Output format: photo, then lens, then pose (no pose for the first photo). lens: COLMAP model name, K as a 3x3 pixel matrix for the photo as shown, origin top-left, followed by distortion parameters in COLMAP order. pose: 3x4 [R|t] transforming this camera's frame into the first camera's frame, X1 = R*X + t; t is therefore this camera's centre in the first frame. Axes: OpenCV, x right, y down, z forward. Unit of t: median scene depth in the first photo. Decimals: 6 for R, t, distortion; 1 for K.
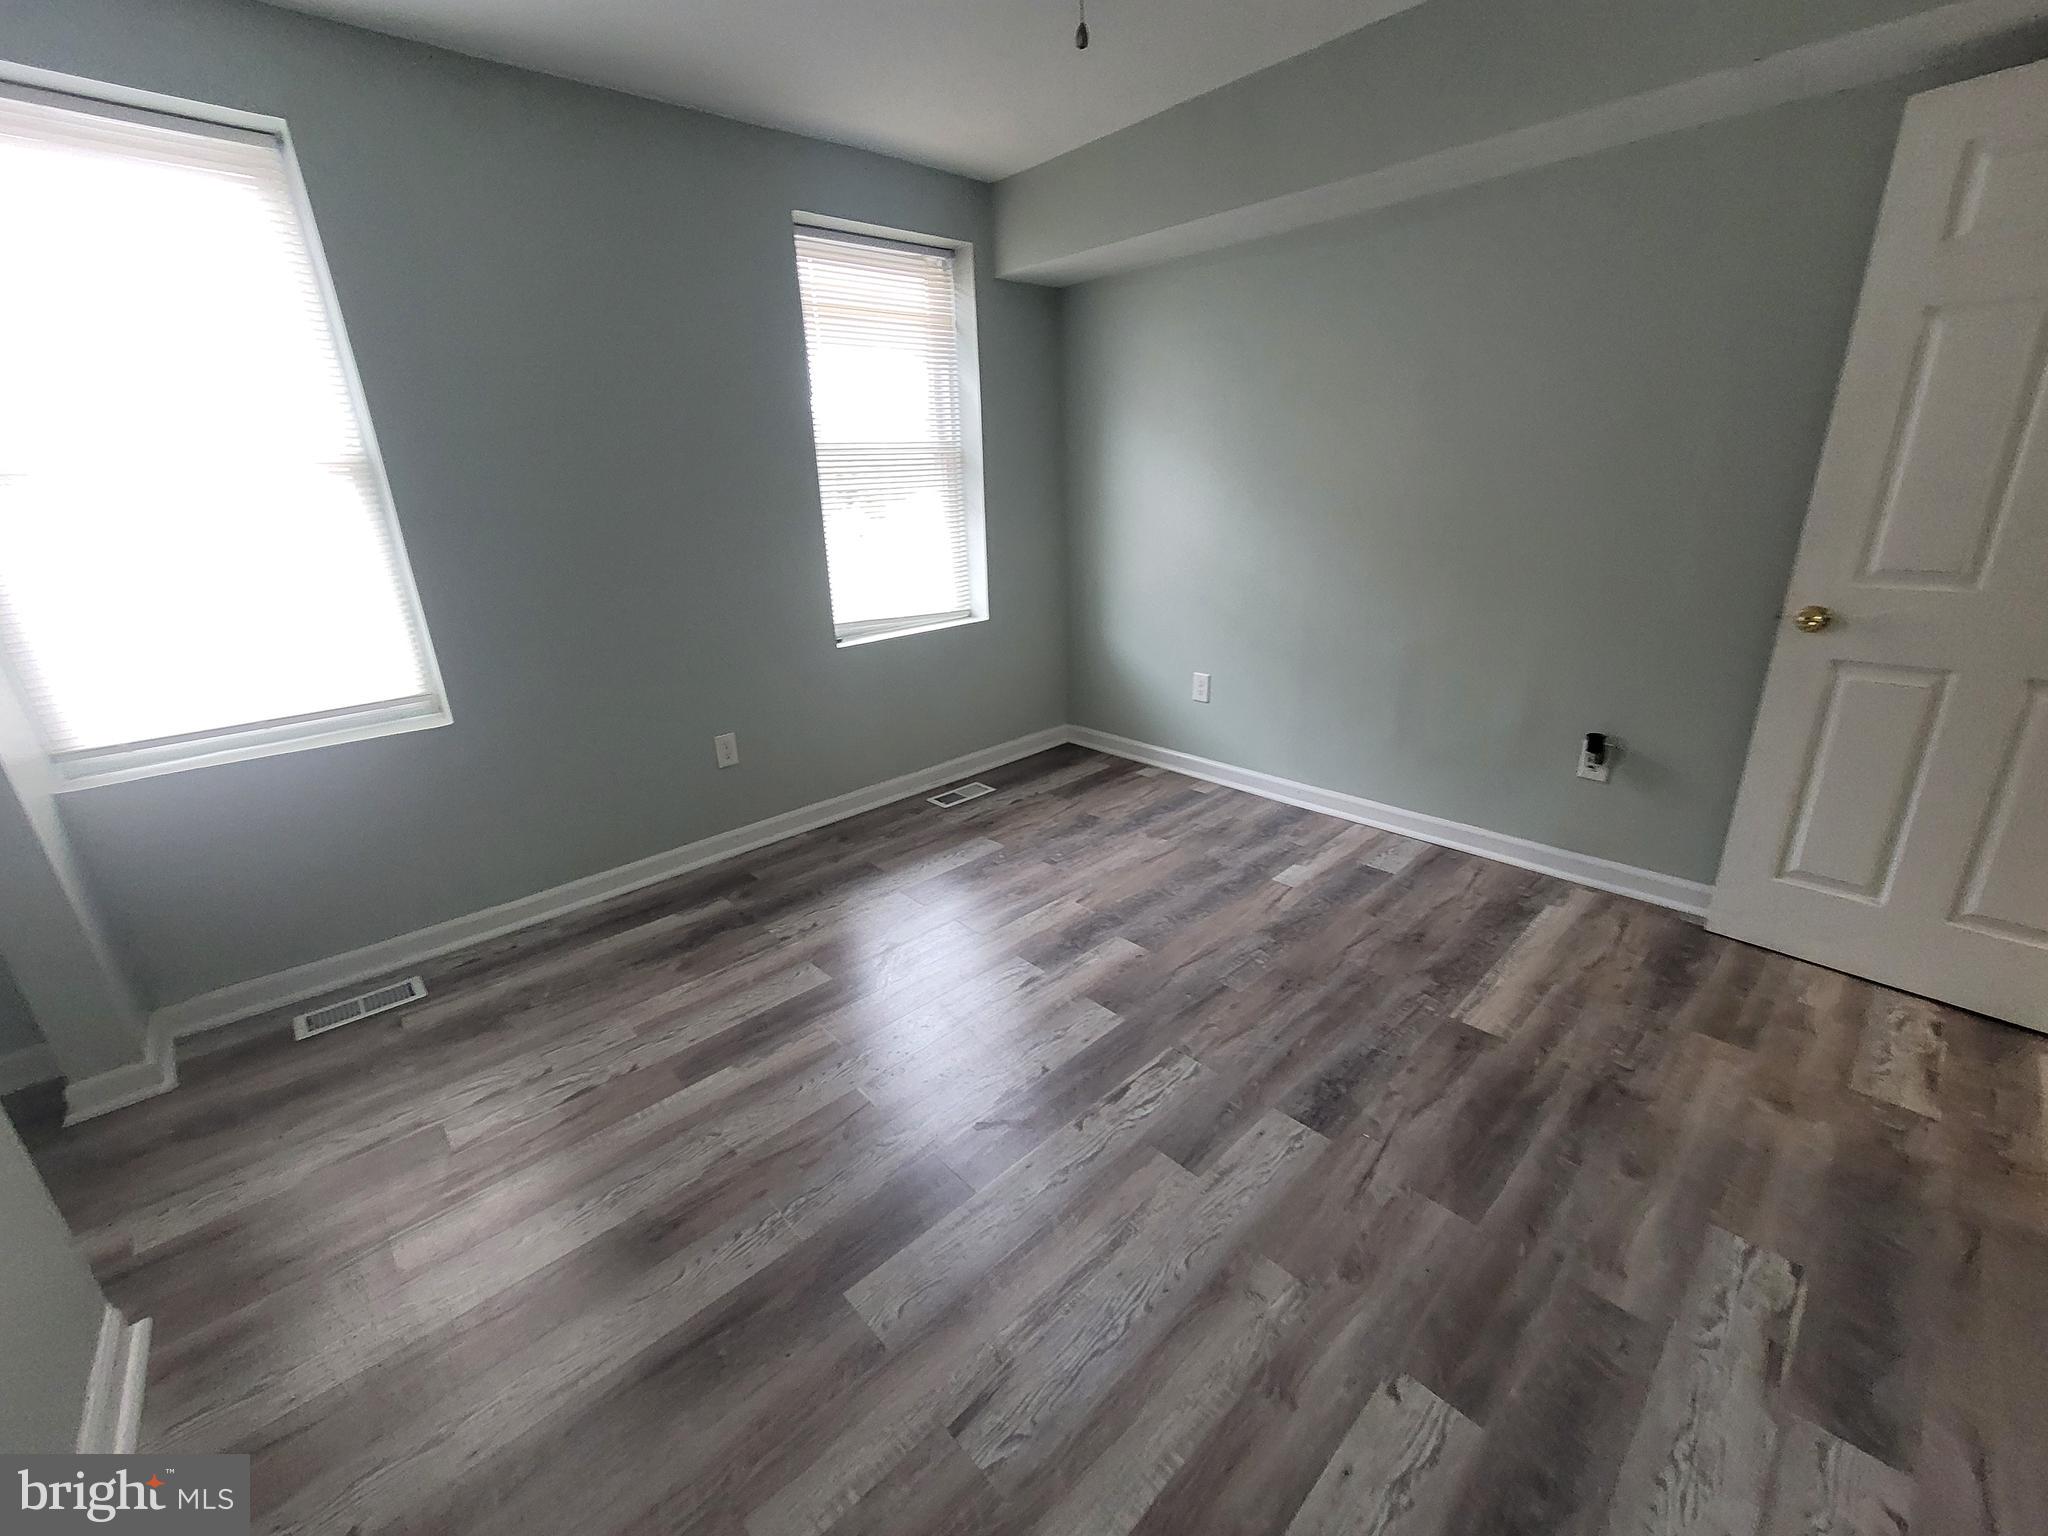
lens RADIAL K [[838.7, 0, 1019.5], [0, 838.7, 761.2], [0, 0, 1]] dist [-0.002922, -0.000629]
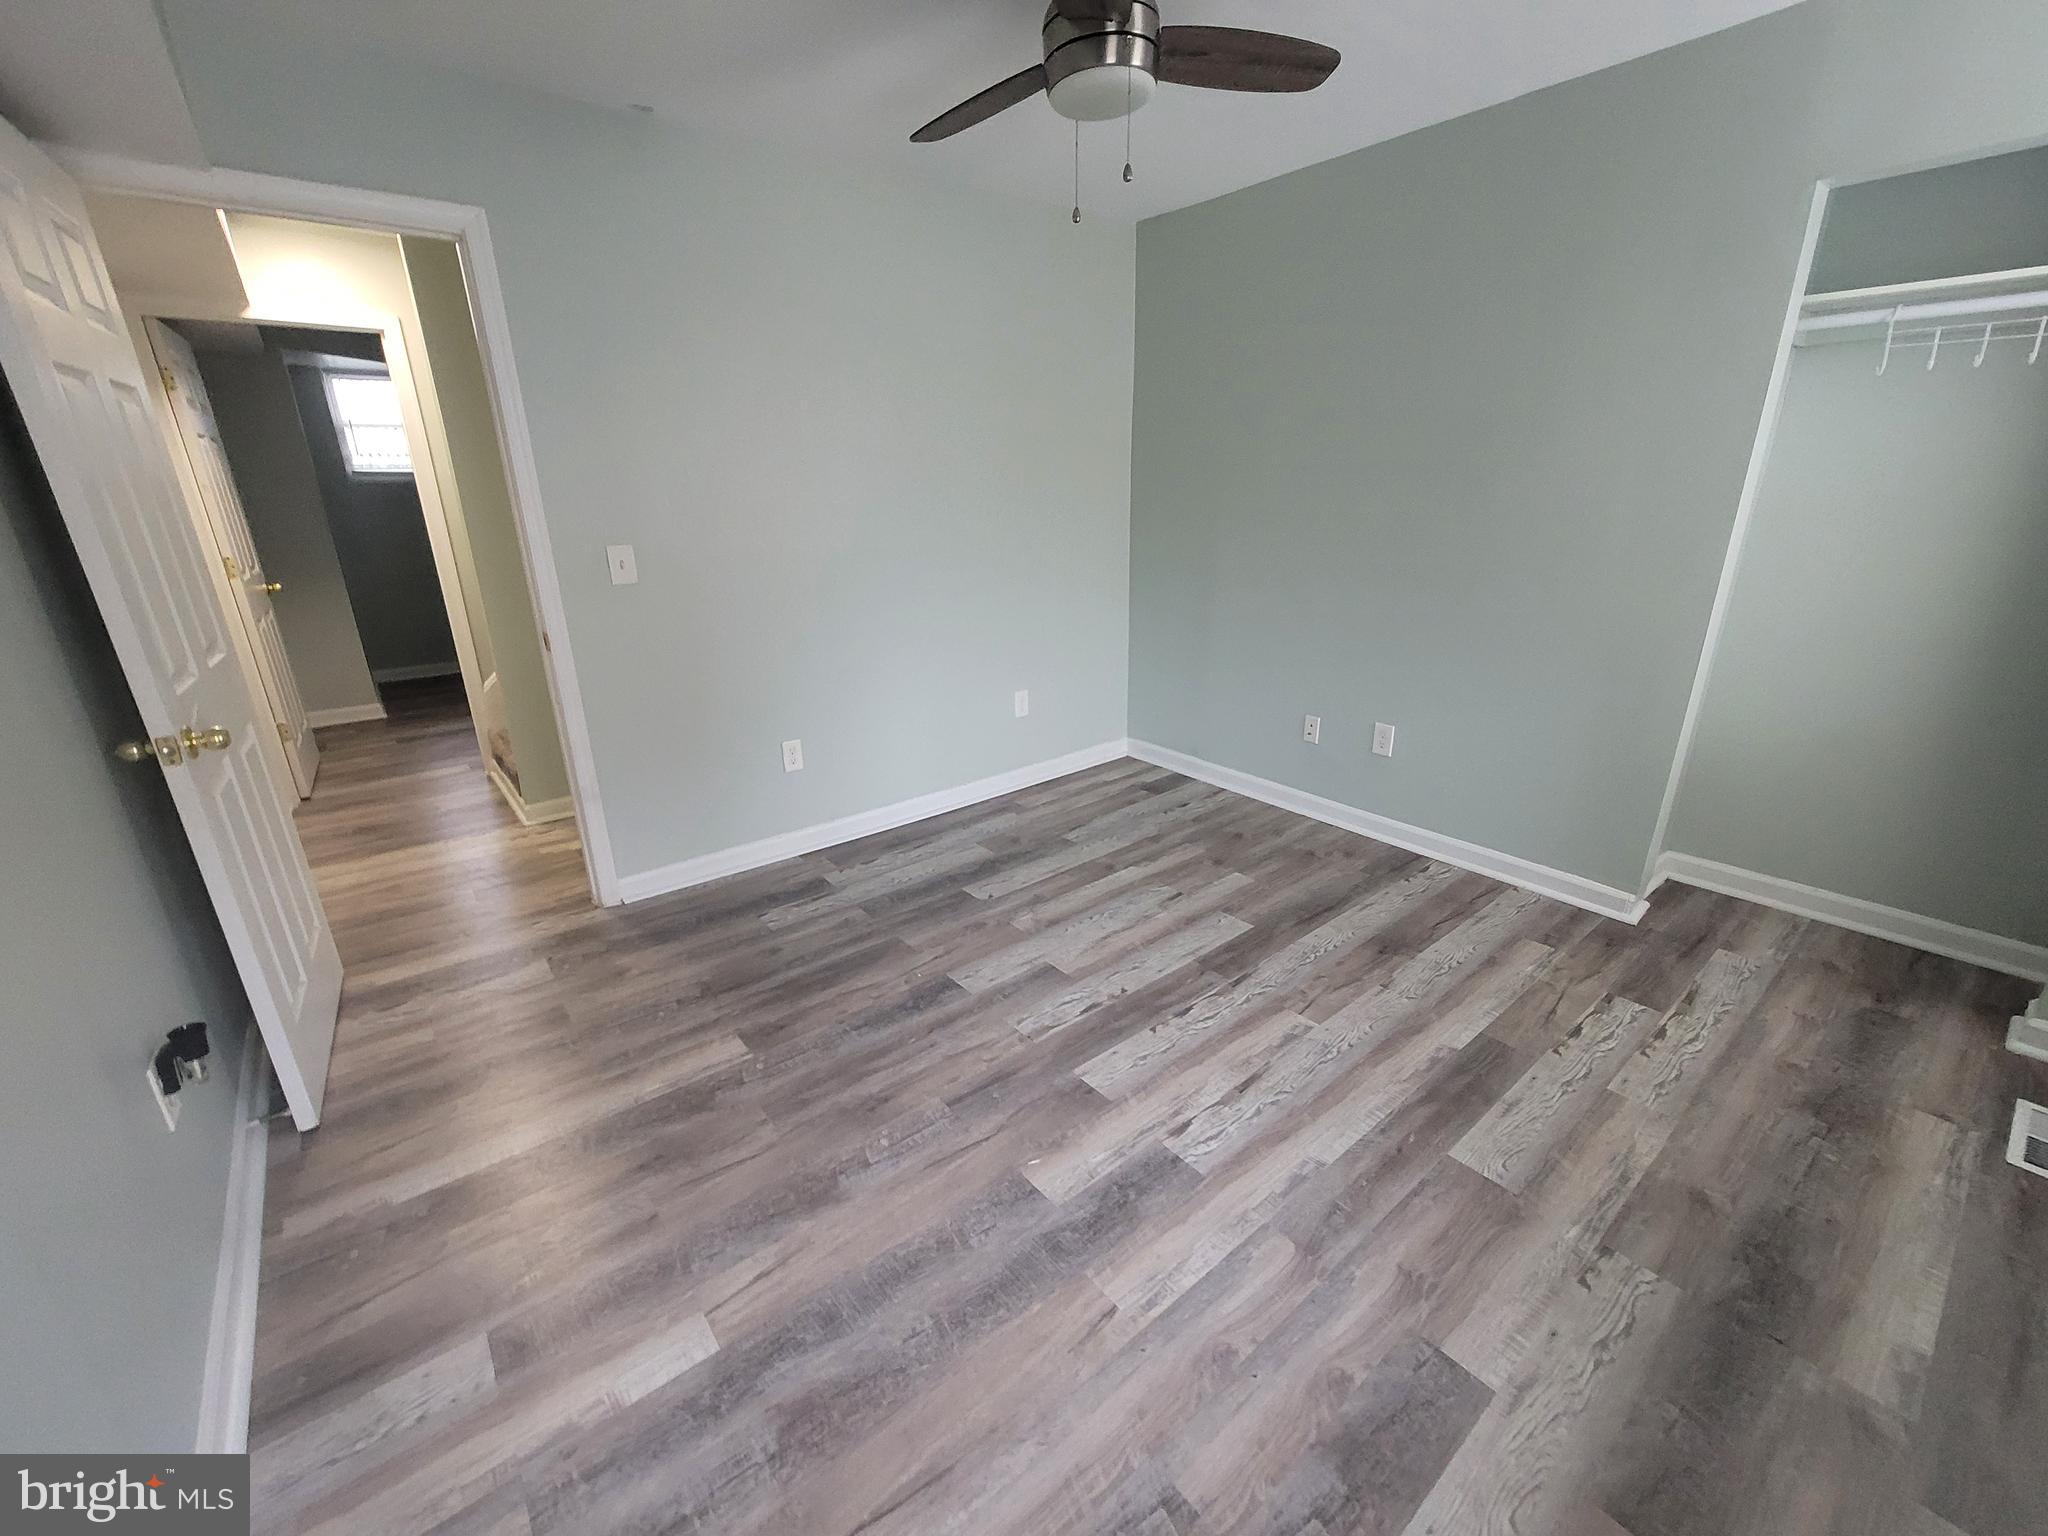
lens RADIAL K [[838.7, 0, 1019.5], [0, 838.7, 761.2], [0, 0, 1]] dist [-0.002922, -0.000629]
pose [[-0.995954, 0.027974, 0.085405, 0.102425], [0.074026, 0.794216, 0.603110, -0.603209], [-0.050958, 0.606991, -0.793073, 1.677748]]
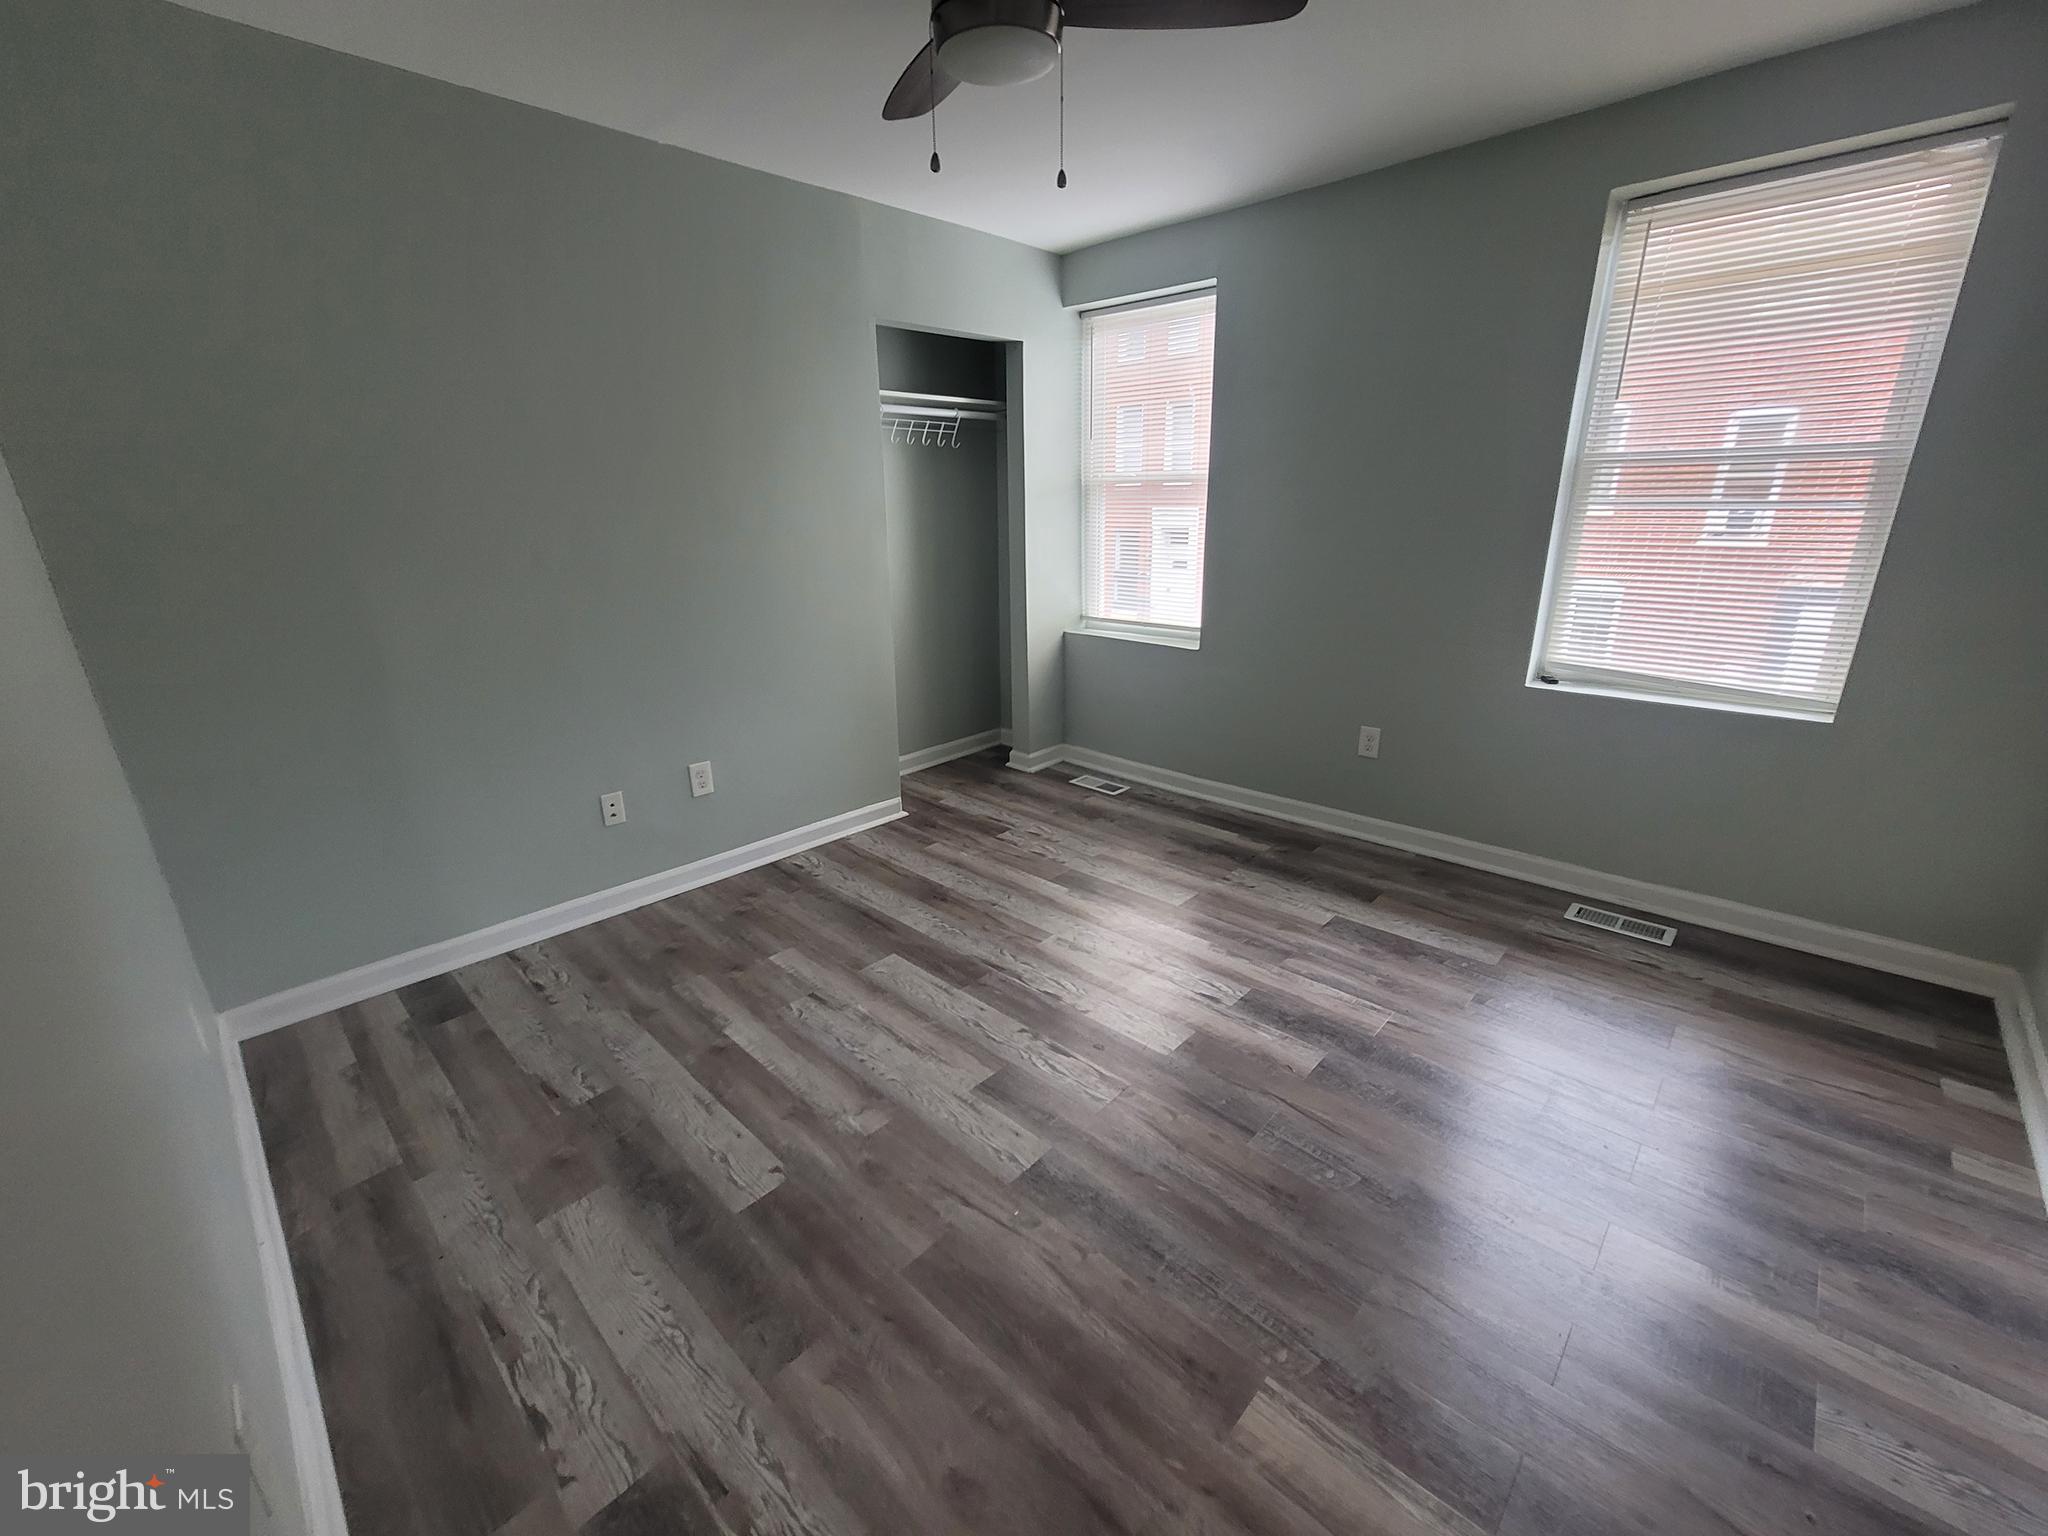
lens RADIAL K [[833.9, 0, 1017.5], [0, 833.9, 762.2], [0, 0, 1]] dist [-0.000532, -0.000152]
pose [[0.059157, 0.333838, -0.940772, 1.011735], [-0.307245, 0.902763, 0.301030, -0.273016], [0.949790, 0.271240, 0.155975, 0.629994]]
